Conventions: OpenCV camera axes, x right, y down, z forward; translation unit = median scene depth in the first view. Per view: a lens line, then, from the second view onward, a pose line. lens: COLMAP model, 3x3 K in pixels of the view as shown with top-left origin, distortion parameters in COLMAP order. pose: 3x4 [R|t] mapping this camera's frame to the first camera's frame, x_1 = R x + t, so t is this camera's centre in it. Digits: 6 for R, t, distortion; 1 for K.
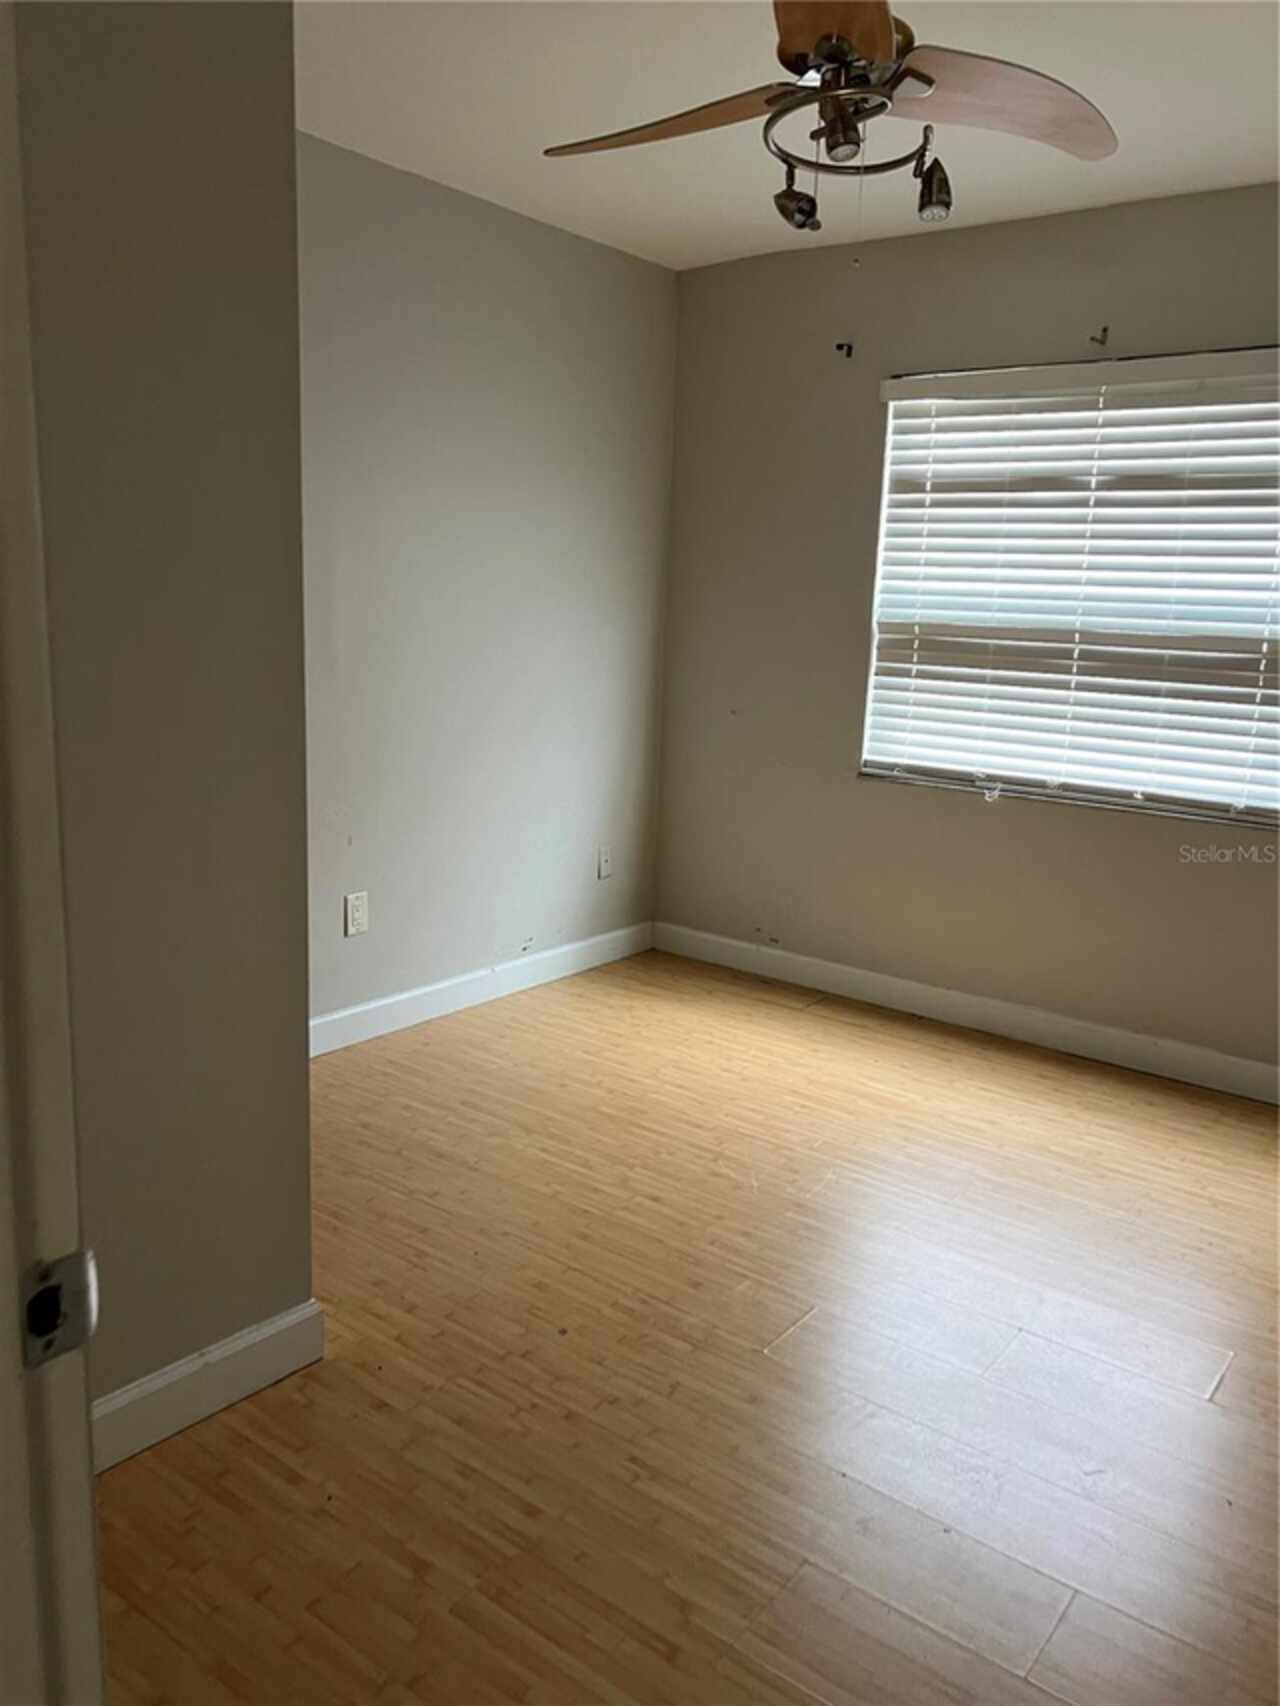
lens RADIAL K [[1285.0, 0, 637.9], [0, 1285.0, 843.1], [0, 0, 1]] dist [0.032678, -0.038732]
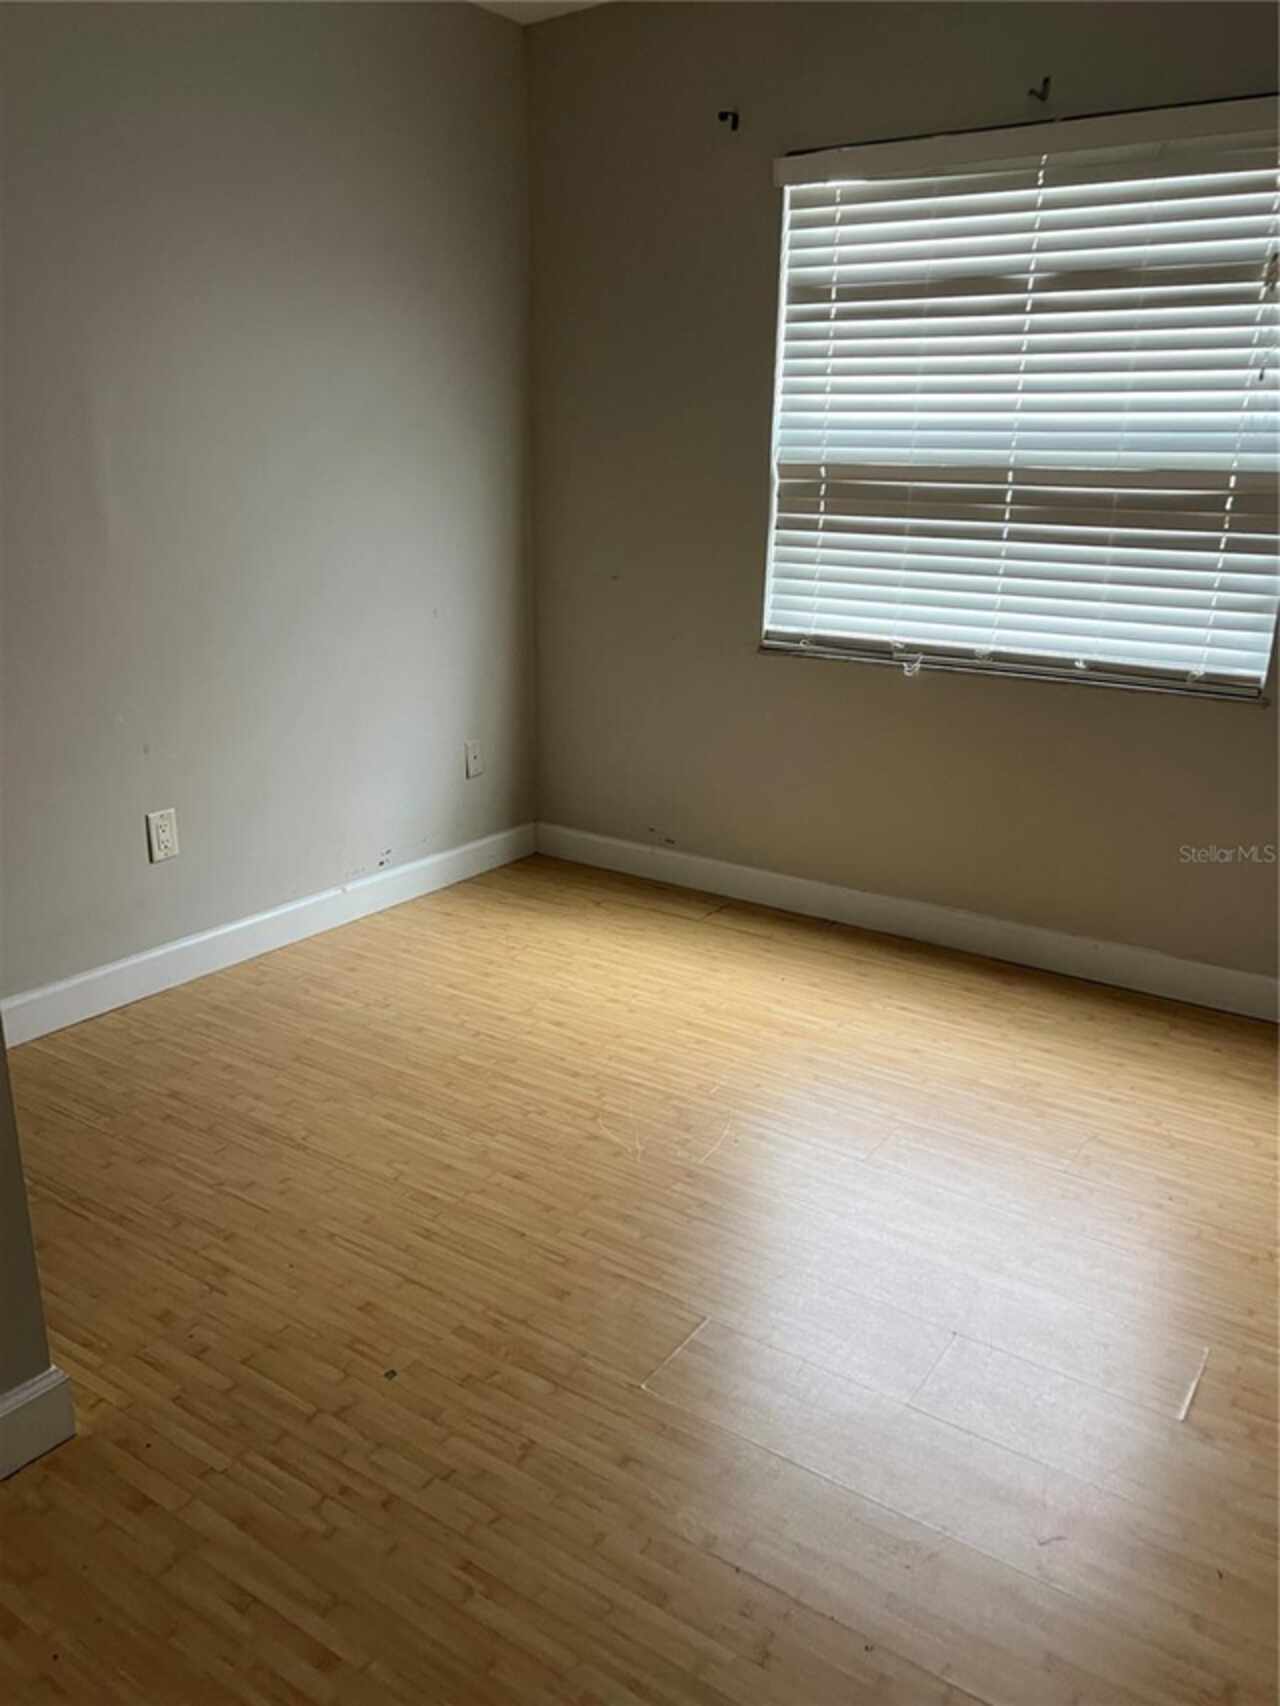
lens RADIAL K [[1285.0, 0, 639.0], [0, 1285.0, 868.0], [0, 0, 1]] dist [0.032678, -0.038732]
pose [[0.997377, -0.039591, 0.060589, 0.040546], [0.032243, 0.992516, 0.117784, -0.013700], [-0.064798, -0.115521, 0.991189, 0.163259]]
